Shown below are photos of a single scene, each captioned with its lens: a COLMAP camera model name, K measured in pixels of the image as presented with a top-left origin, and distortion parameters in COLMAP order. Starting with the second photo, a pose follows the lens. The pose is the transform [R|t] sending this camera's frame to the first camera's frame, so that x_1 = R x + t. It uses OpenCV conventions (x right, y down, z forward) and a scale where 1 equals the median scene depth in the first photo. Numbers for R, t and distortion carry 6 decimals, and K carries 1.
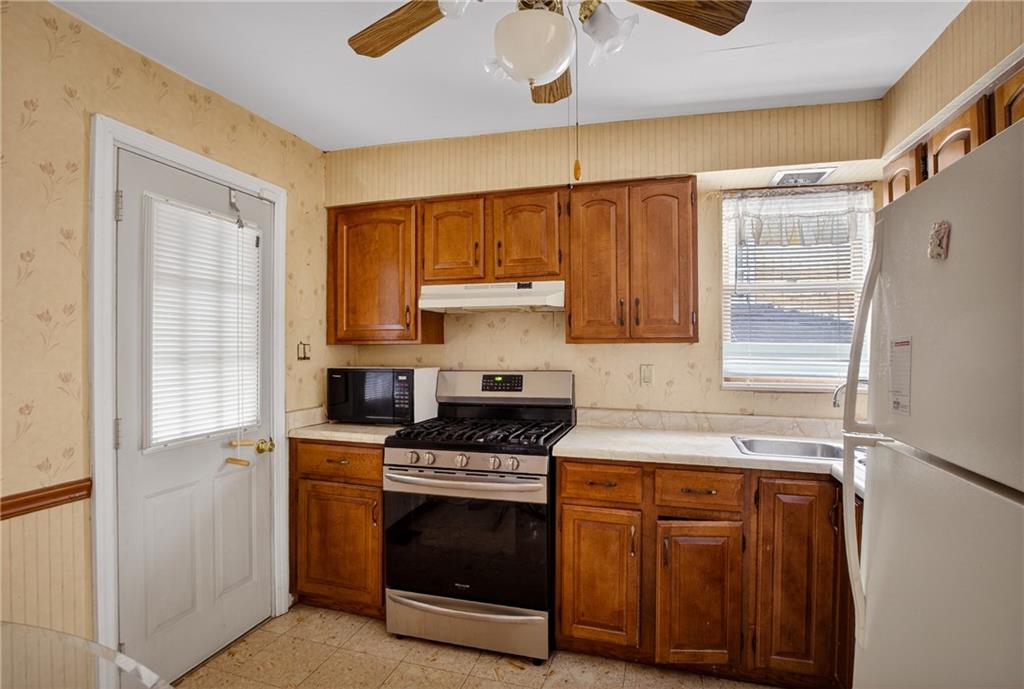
lens RADIAL K [[505.9, 0, 516.5], [0, 505.9, 342.8], [0, 0, 1]] dist [-0.039989, 0.008094]
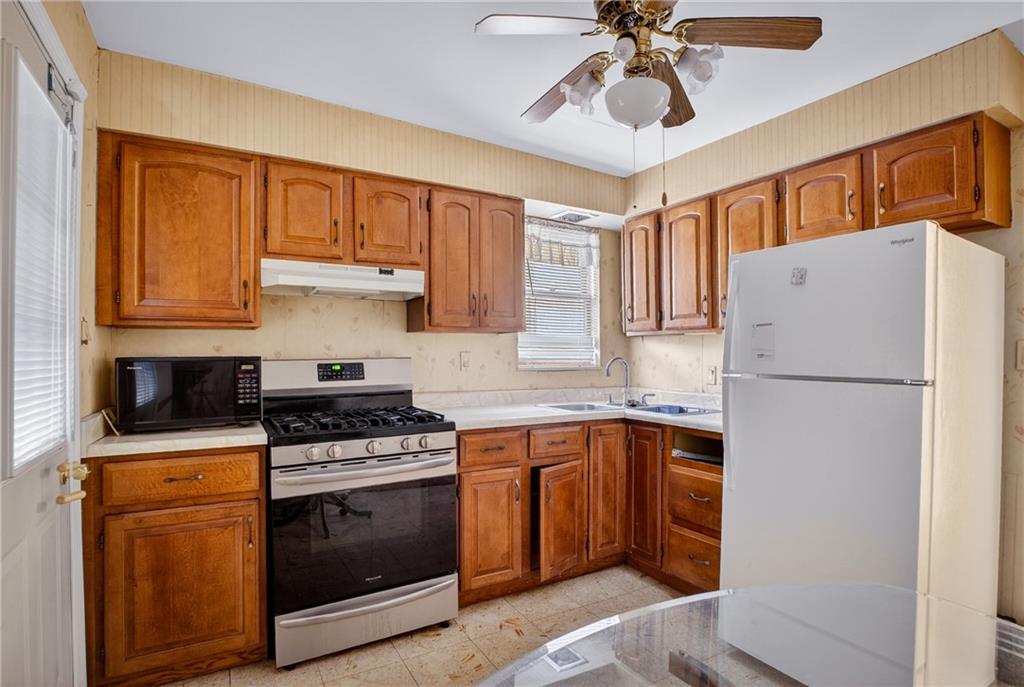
lens RADIAL K [[495.0, 0, 508.7], [0, 495.0, 351.1], [0, 0, 1]] dist [-0.038248, 0.005989]
pose [[0.698450, 0.000178, 0.715658, -0.529806], [-0.003016, 0.999992, 0.002696, 0.042045], [-0.715652, -0.004041, 0.698445, 0.146375]]
